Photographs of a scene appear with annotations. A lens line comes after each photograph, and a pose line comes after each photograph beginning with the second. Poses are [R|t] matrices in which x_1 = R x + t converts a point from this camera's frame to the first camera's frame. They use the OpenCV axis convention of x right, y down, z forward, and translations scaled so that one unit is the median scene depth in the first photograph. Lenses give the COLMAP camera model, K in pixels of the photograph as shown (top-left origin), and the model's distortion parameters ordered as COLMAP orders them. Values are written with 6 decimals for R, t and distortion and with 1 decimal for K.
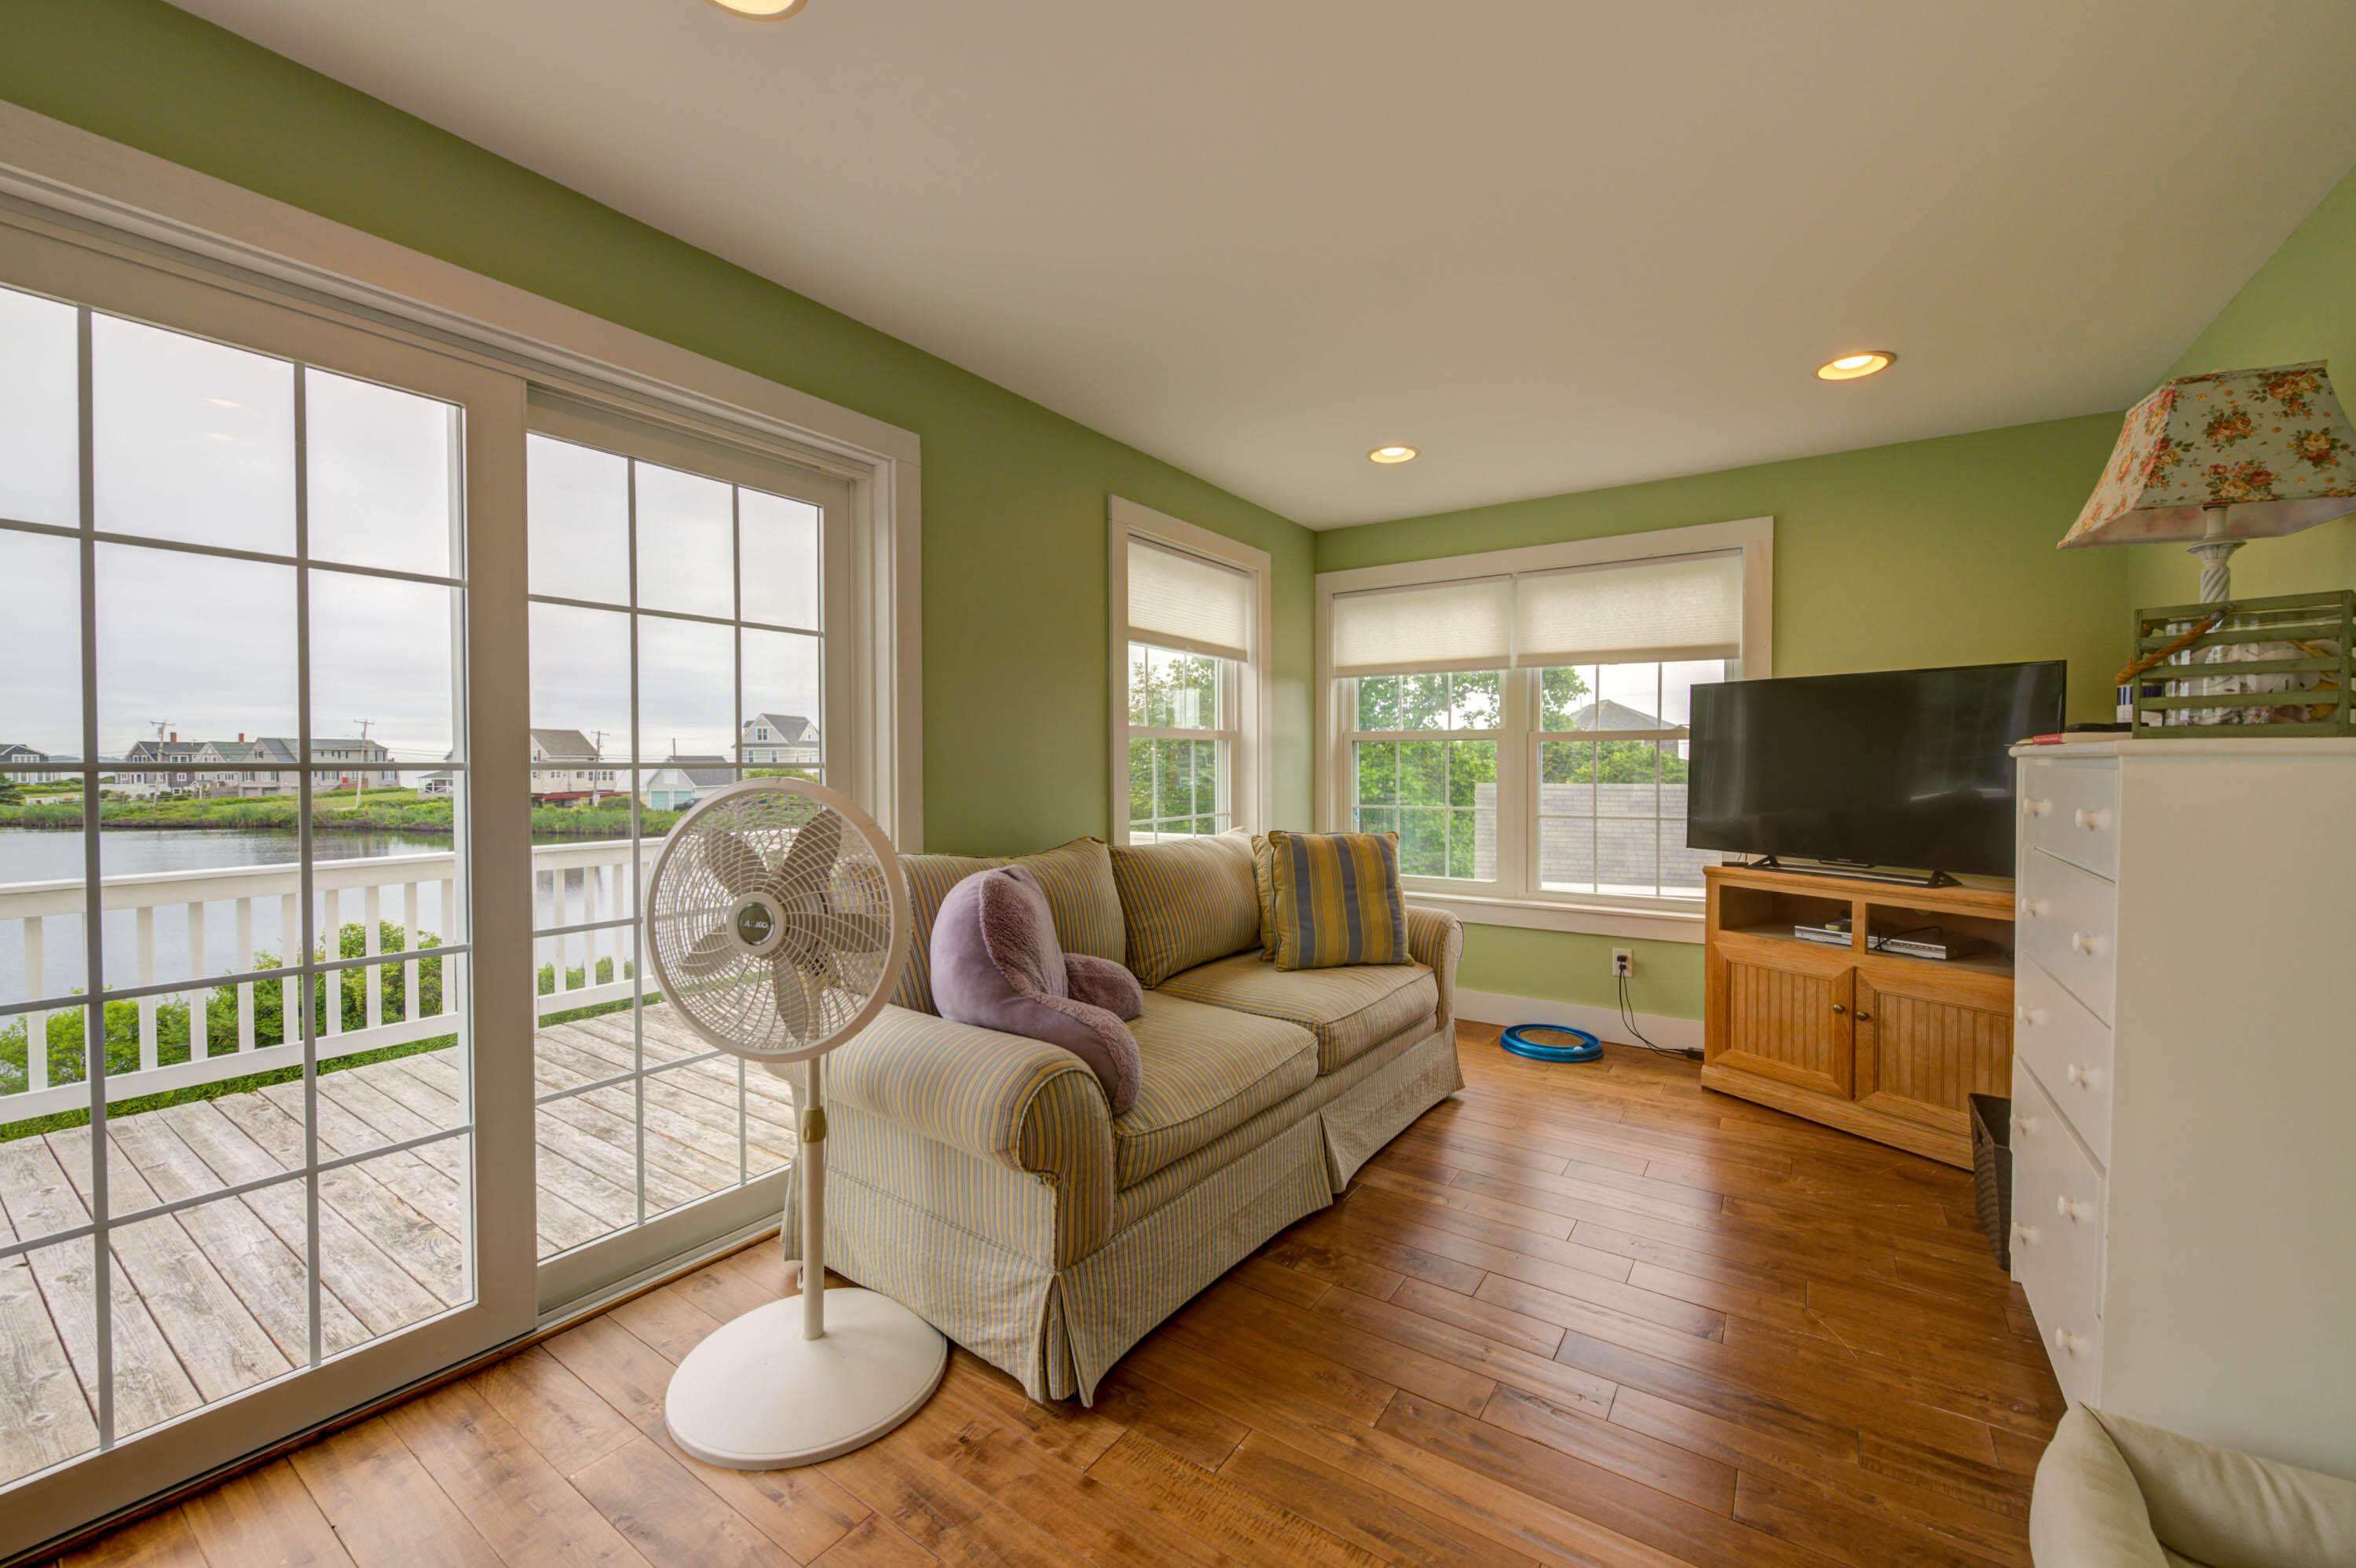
lens RADIAL K [[932.1, 0, 1179.9], [0, 932.1, 775.9], [0, 0, 1]] dist [-0.000058, -0.003324]
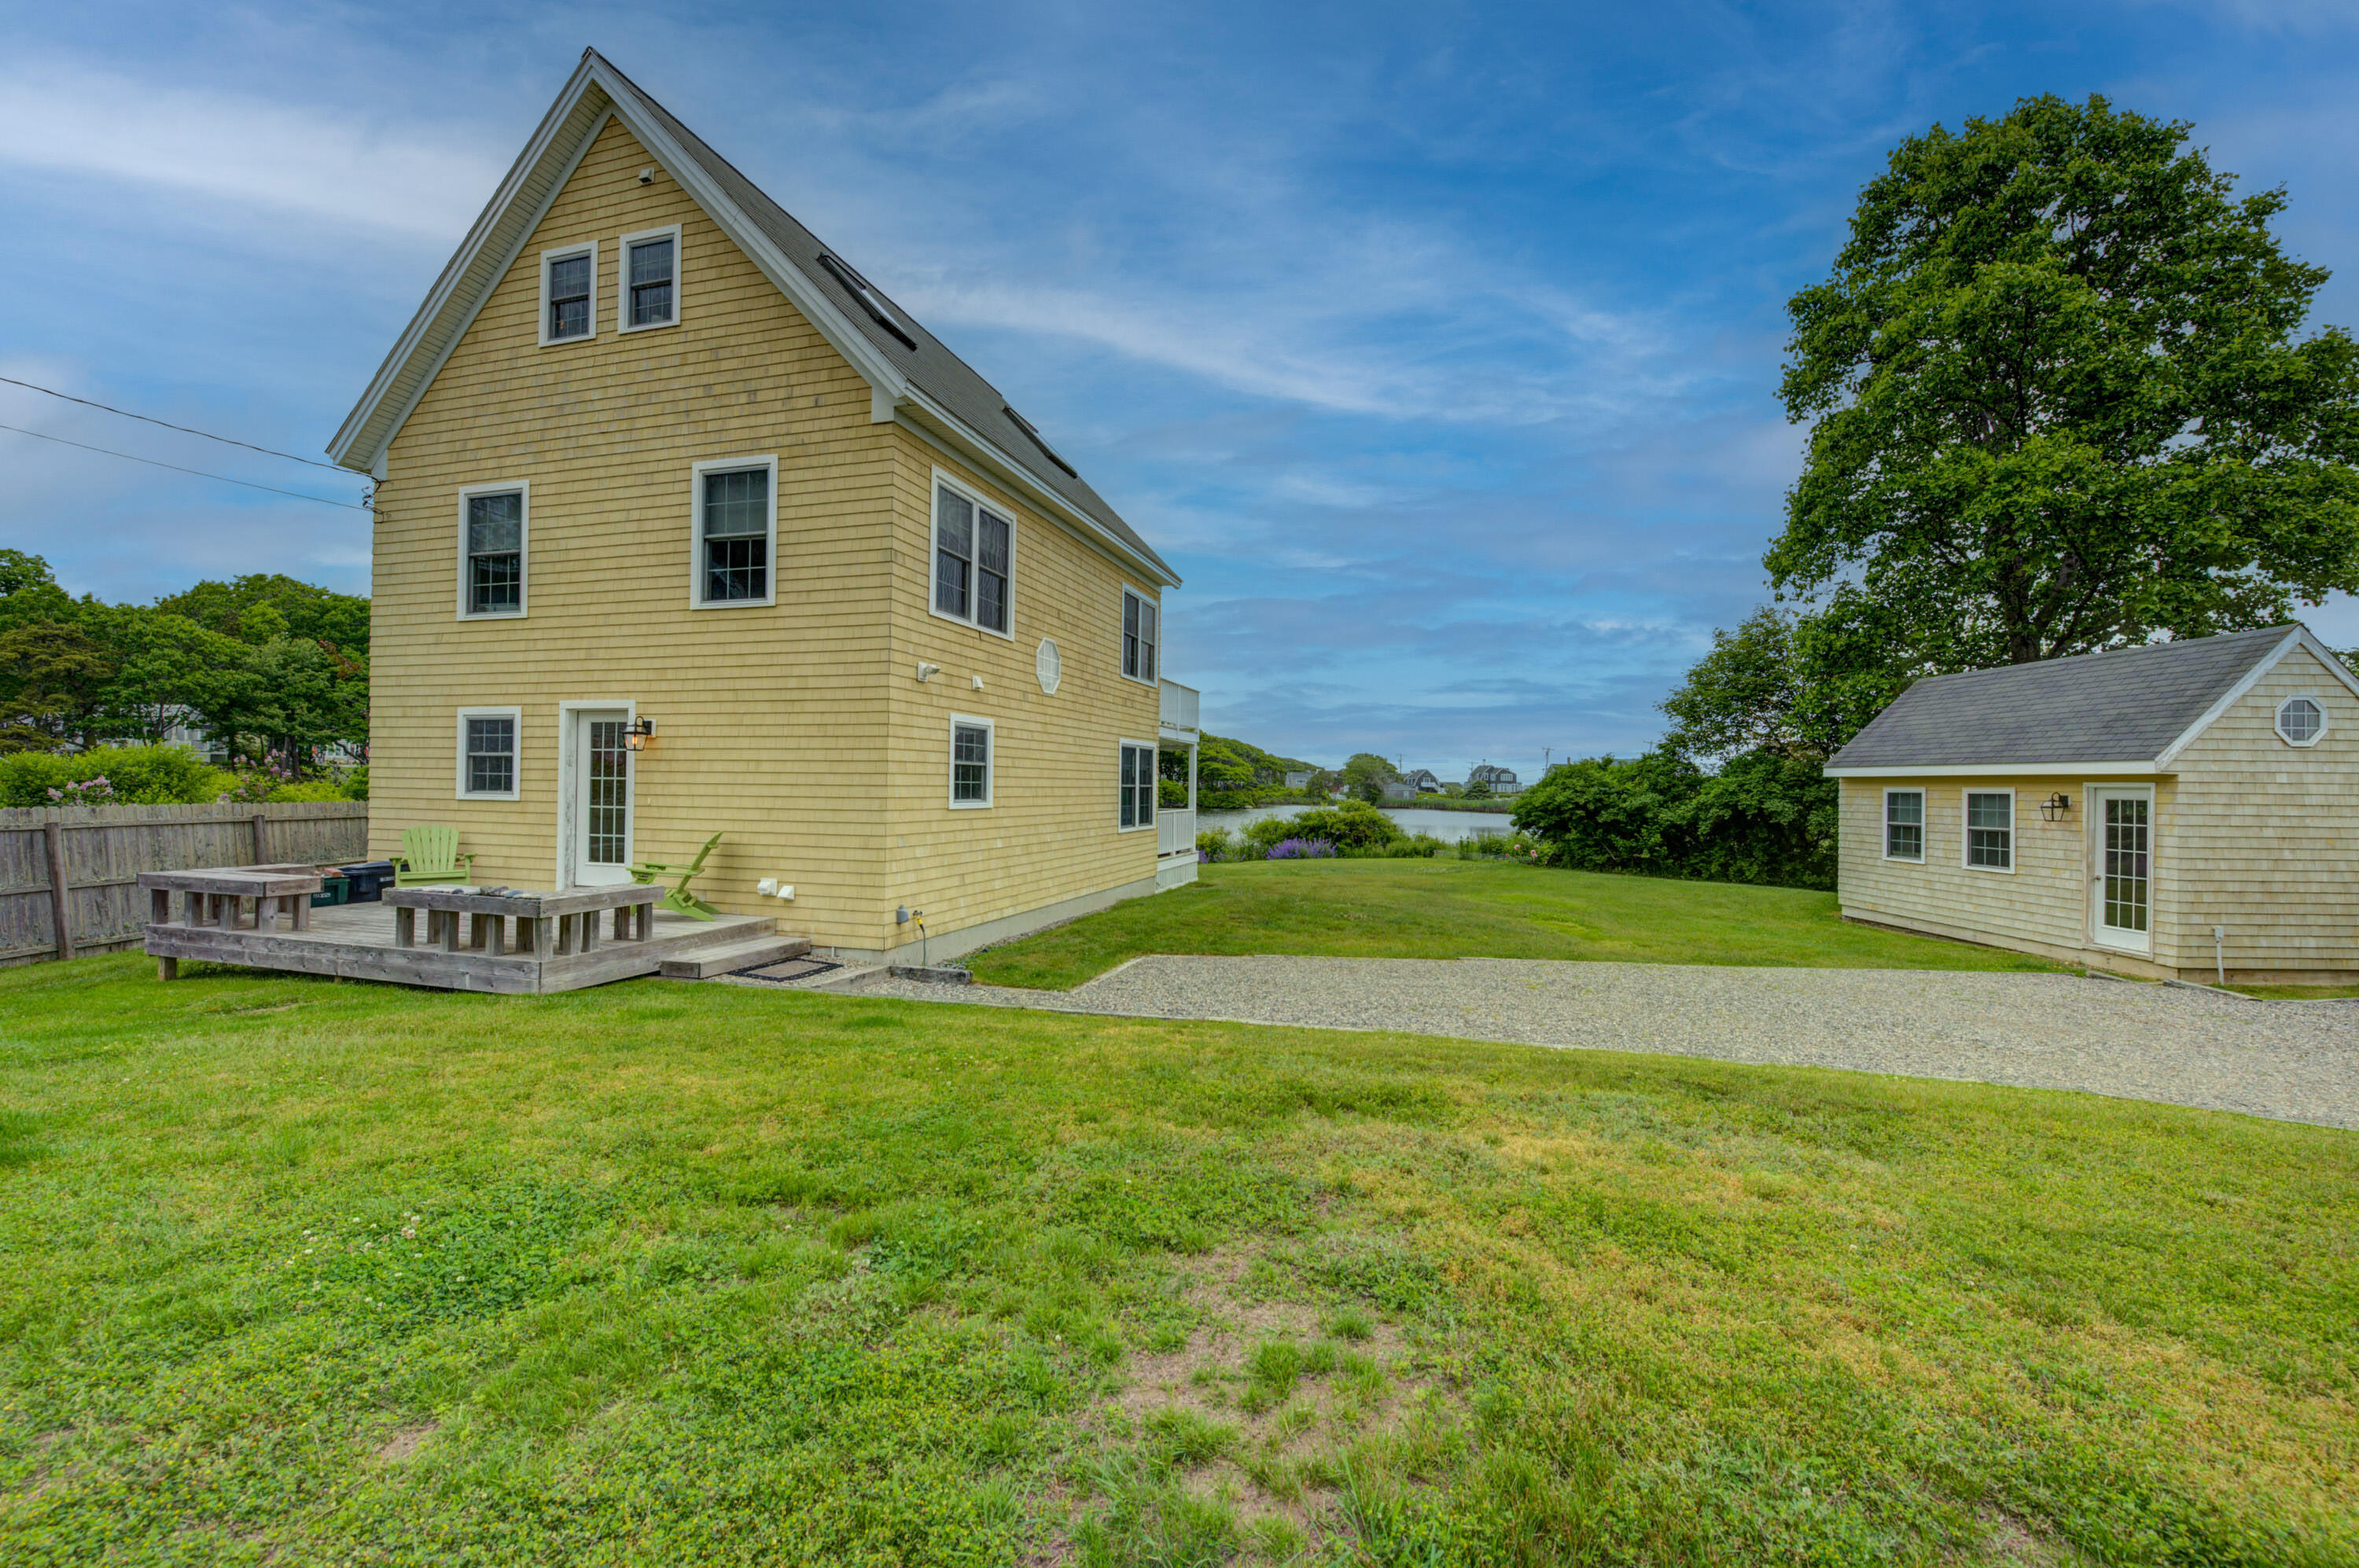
lens RADIAL K [[933.4, 0, 1187.0], [0, 933.4, 775.7], [0, 0, 1]] dist [-0.000058, -0.003324]
pose [[0.303480, -0.003563, -0.952831, 0.176772], [-0.027056, 0.999558, -0.012356, 0.024466], [0.952453, 0.029530, 0.303250, 0.000366]]
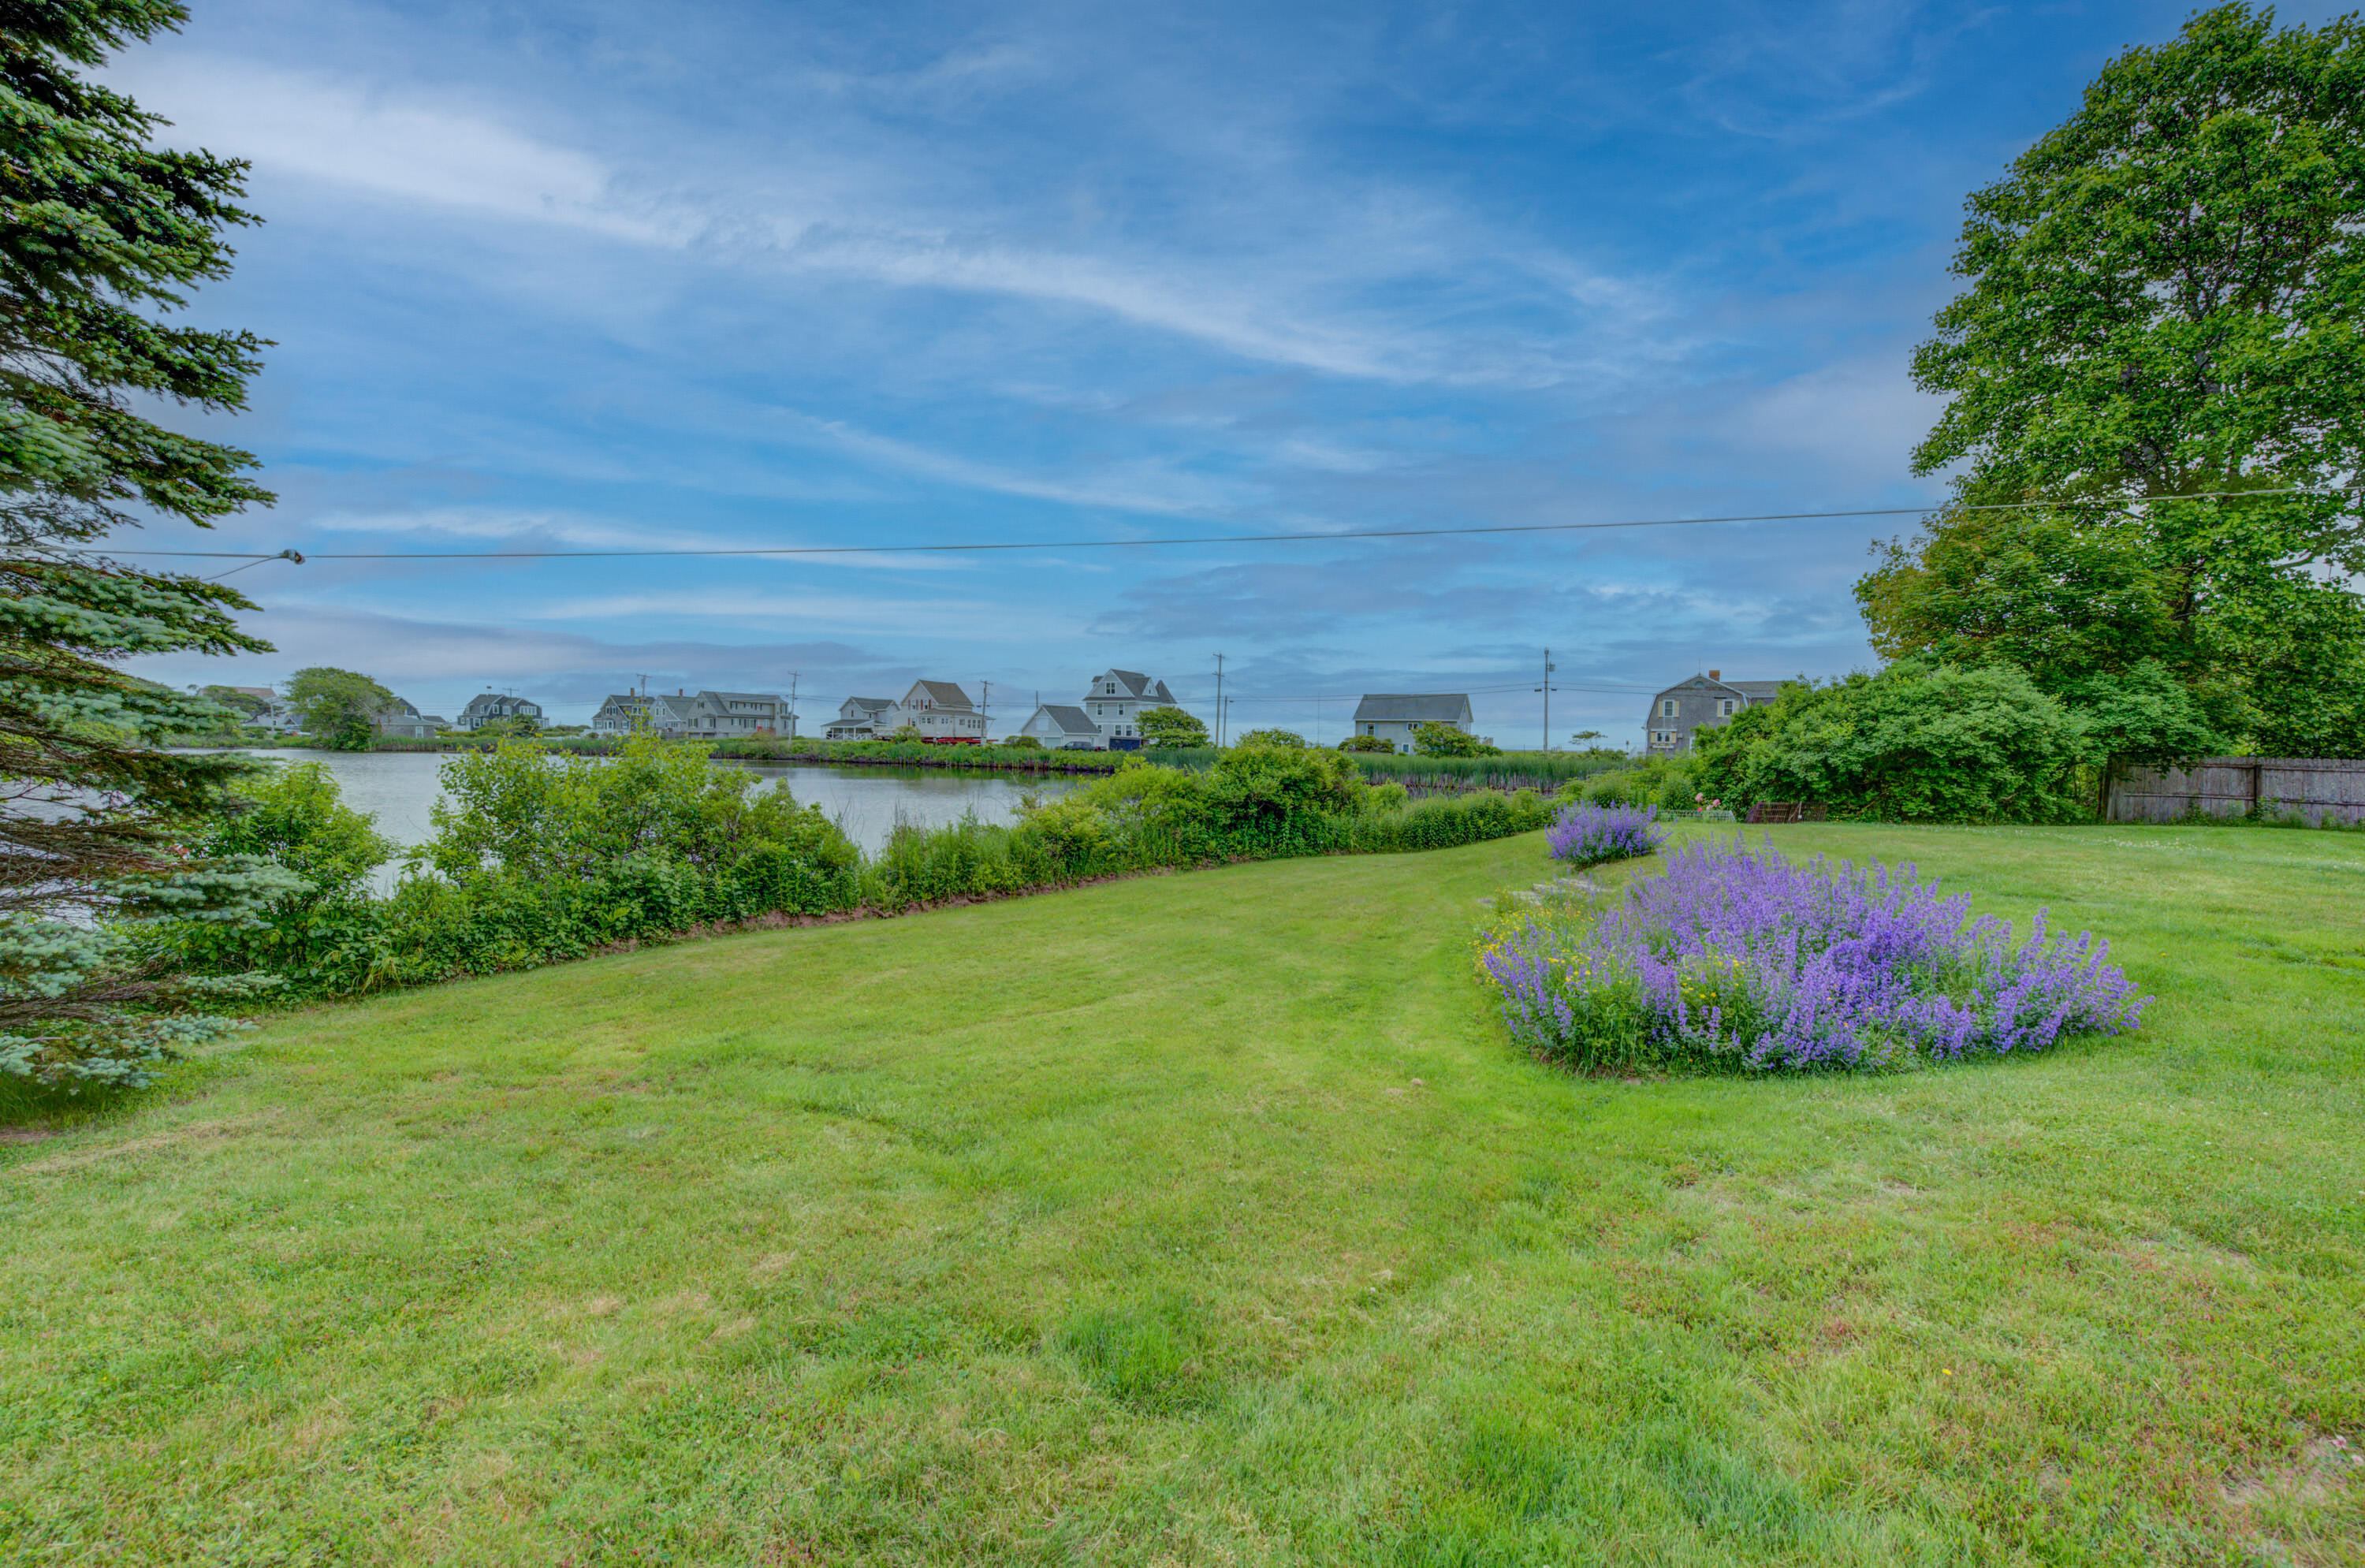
lens RADIAL K [[935.8, 0, 1194.4], [0, 935.8, 771.6], [0, 0, 1]] dist [-0.000058, -0.003324]
pose [[0.971401, 0.024942, -0.236133, -0.121873], [-0.020508, 0.999565, 0.021218, 0.033163], [0.236559, -0.015769, 0.971489, -0.027271]]
